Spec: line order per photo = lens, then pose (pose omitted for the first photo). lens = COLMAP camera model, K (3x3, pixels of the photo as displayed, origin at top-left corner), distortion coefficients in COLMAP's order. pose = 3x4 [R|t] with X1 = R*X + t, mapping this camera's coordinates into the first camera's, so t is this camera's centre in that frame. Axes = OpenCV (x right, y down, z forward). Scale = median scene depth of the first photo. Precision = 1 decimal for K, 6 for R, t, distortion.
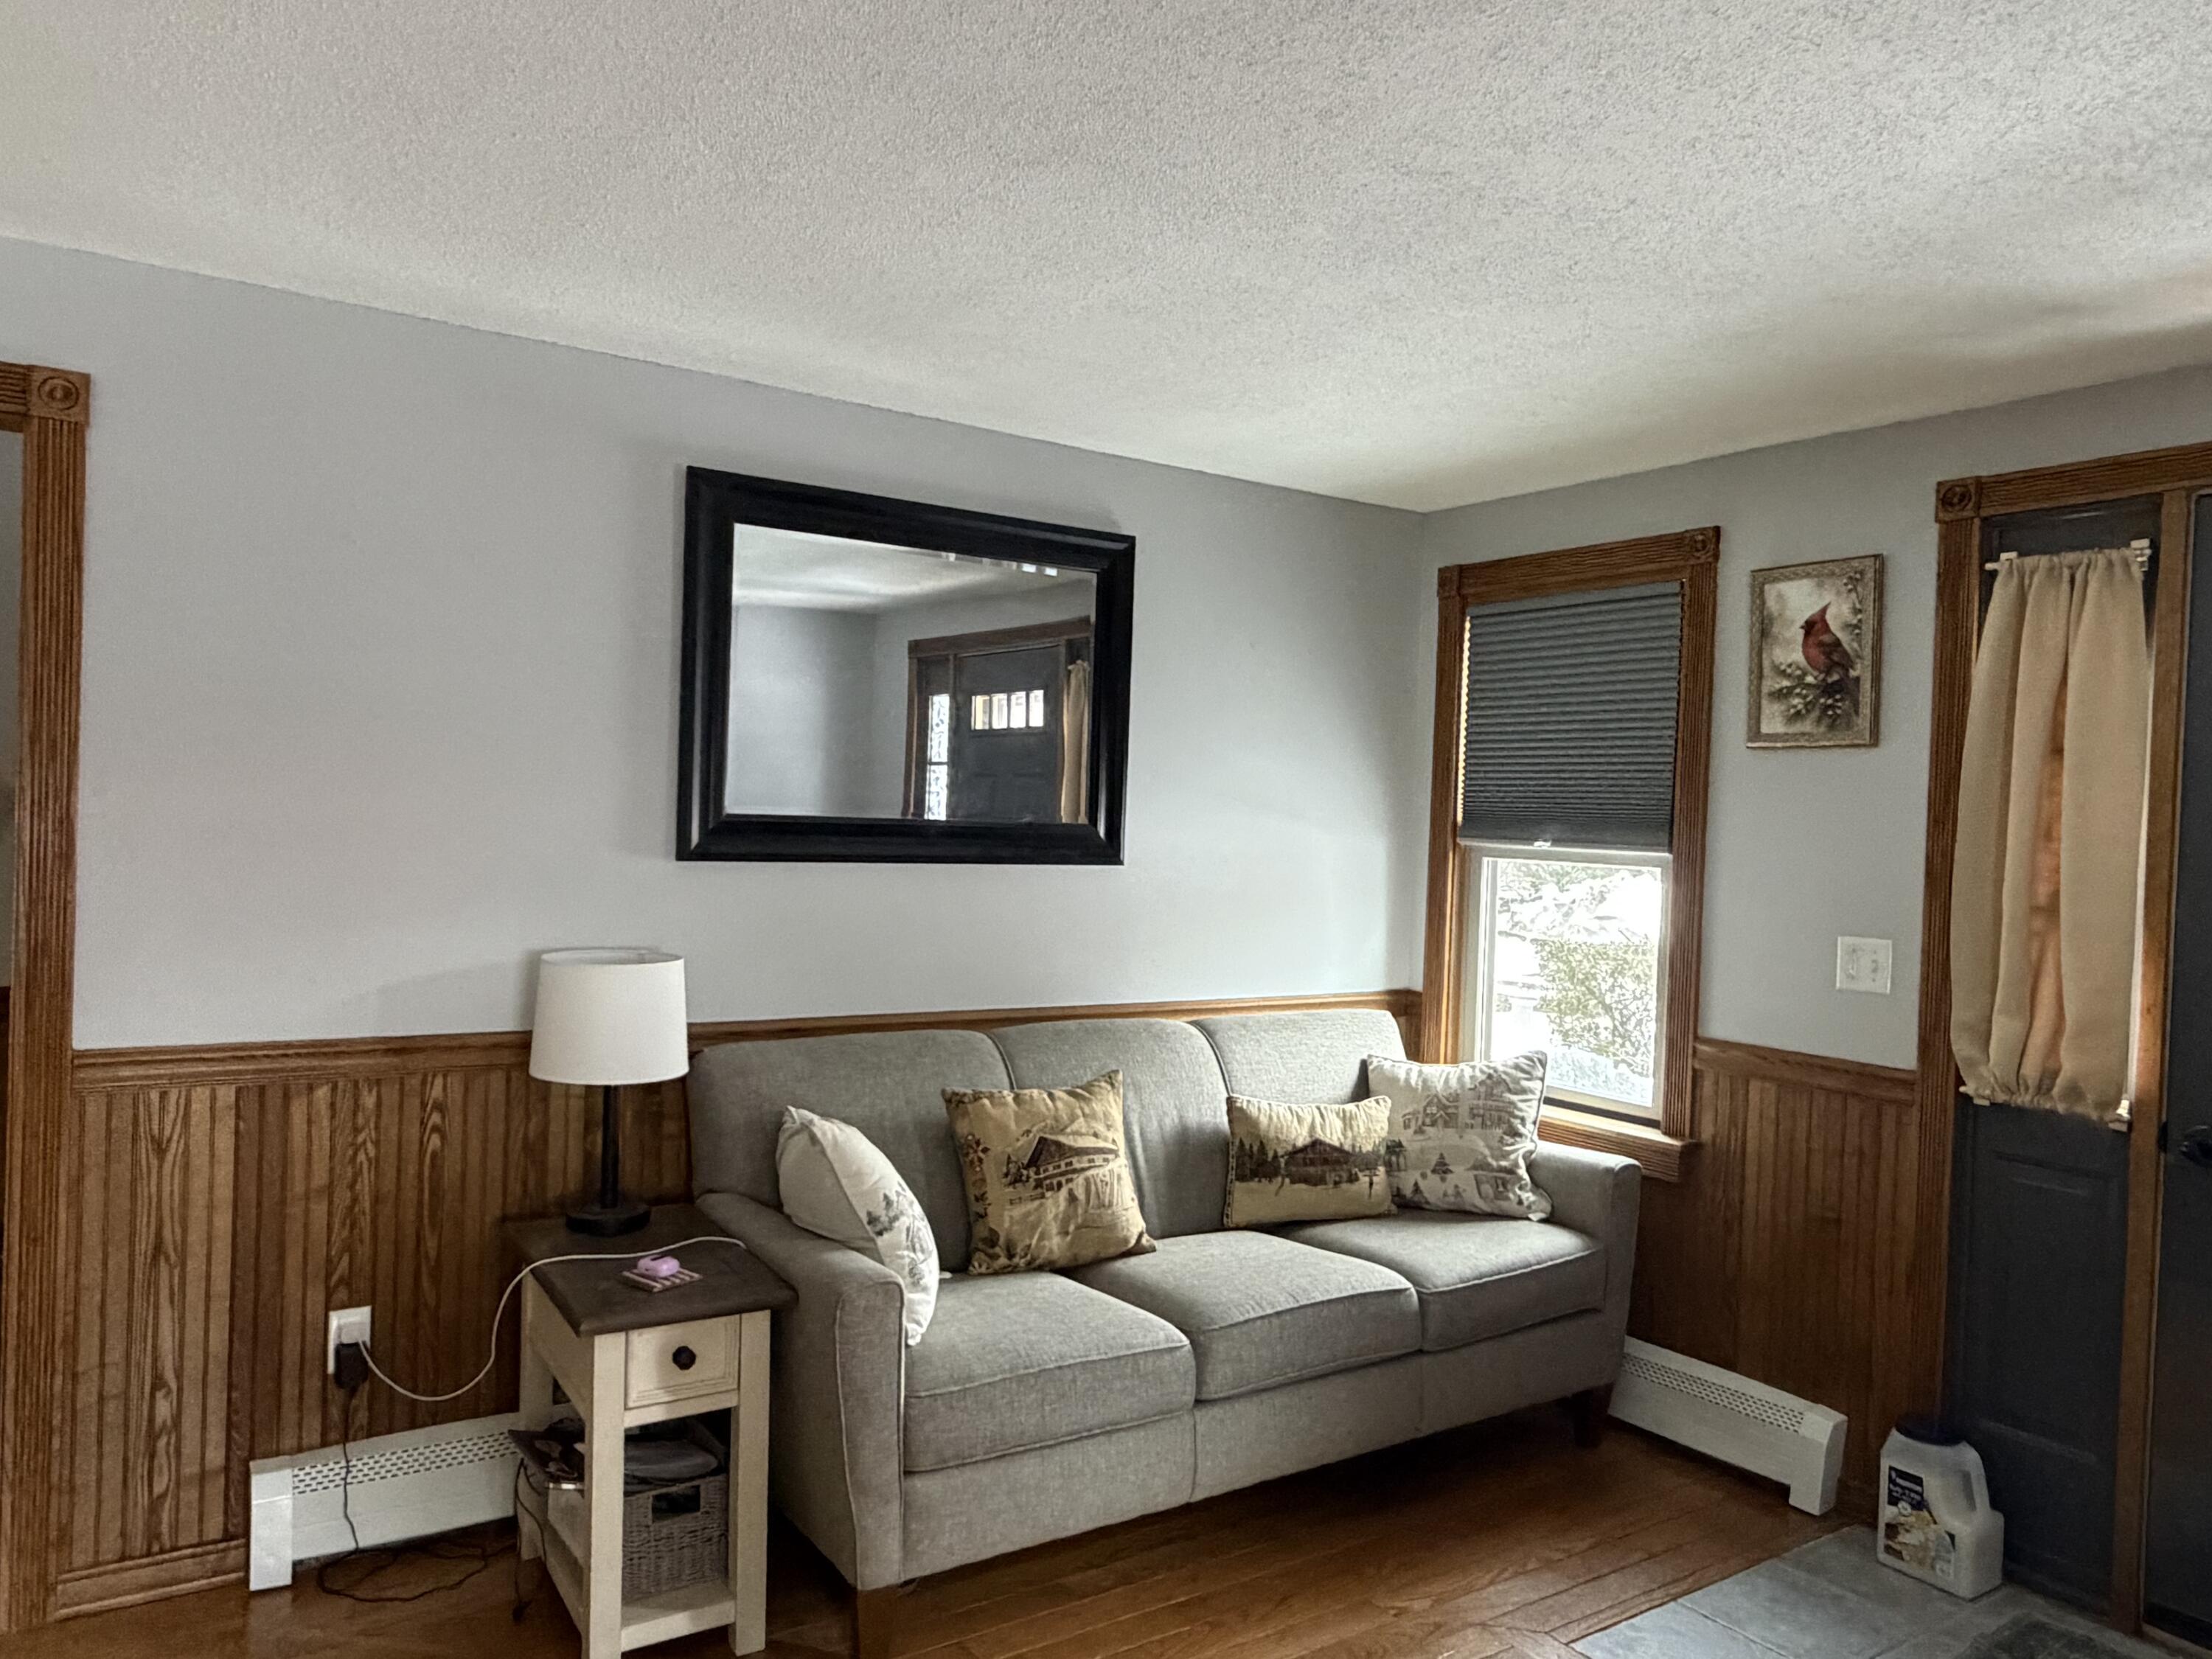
lens RADIAL K [[1538.1, 0, 1102.4], [0, 1538.1, 823.1], [0, 0, 1]] dist [0.001795, 0.002115]
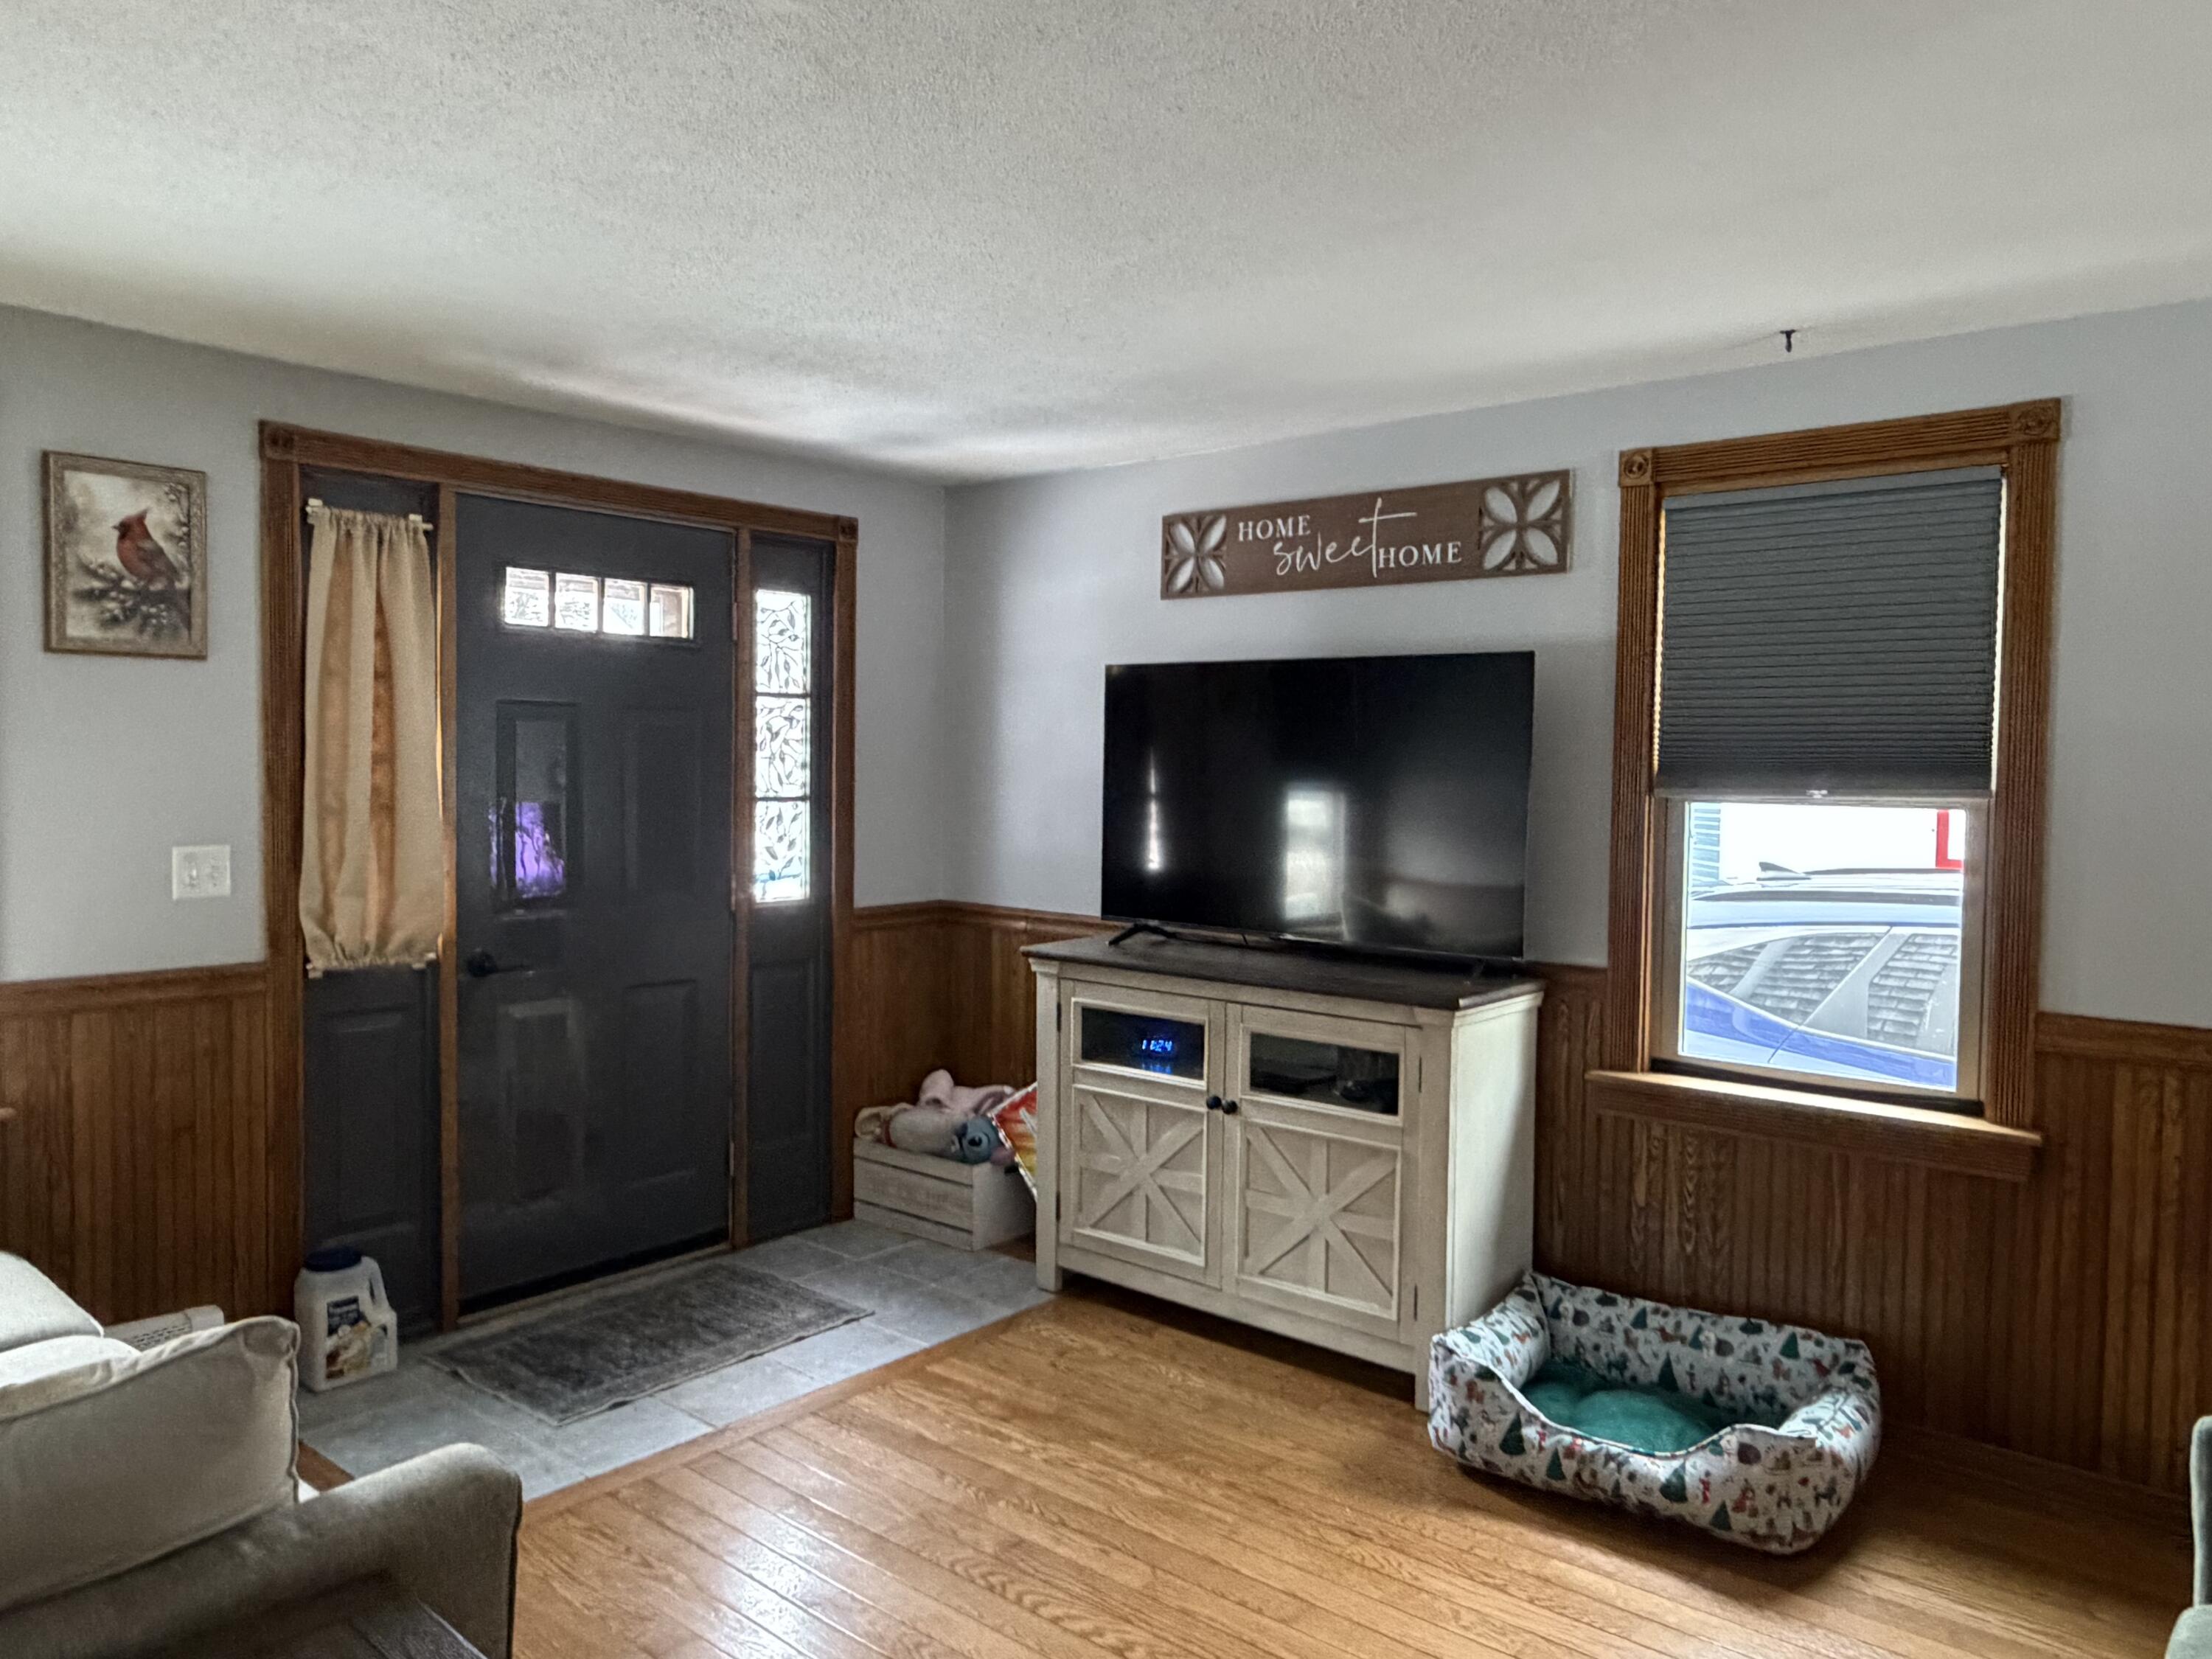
lens RADIAL K [[1538.1, 0, 1101.8], [0, 1538.1, 832.9], [0, 0, 1]] dist [0.001795, 0.002115]
pose [[-0.272543, -0.067940, 0.959742, -0.645543], [0.001322, 0.997476, 0.070987, -0.006451], [-0.962143, 0.020616, -0.271765, 0.691488]]
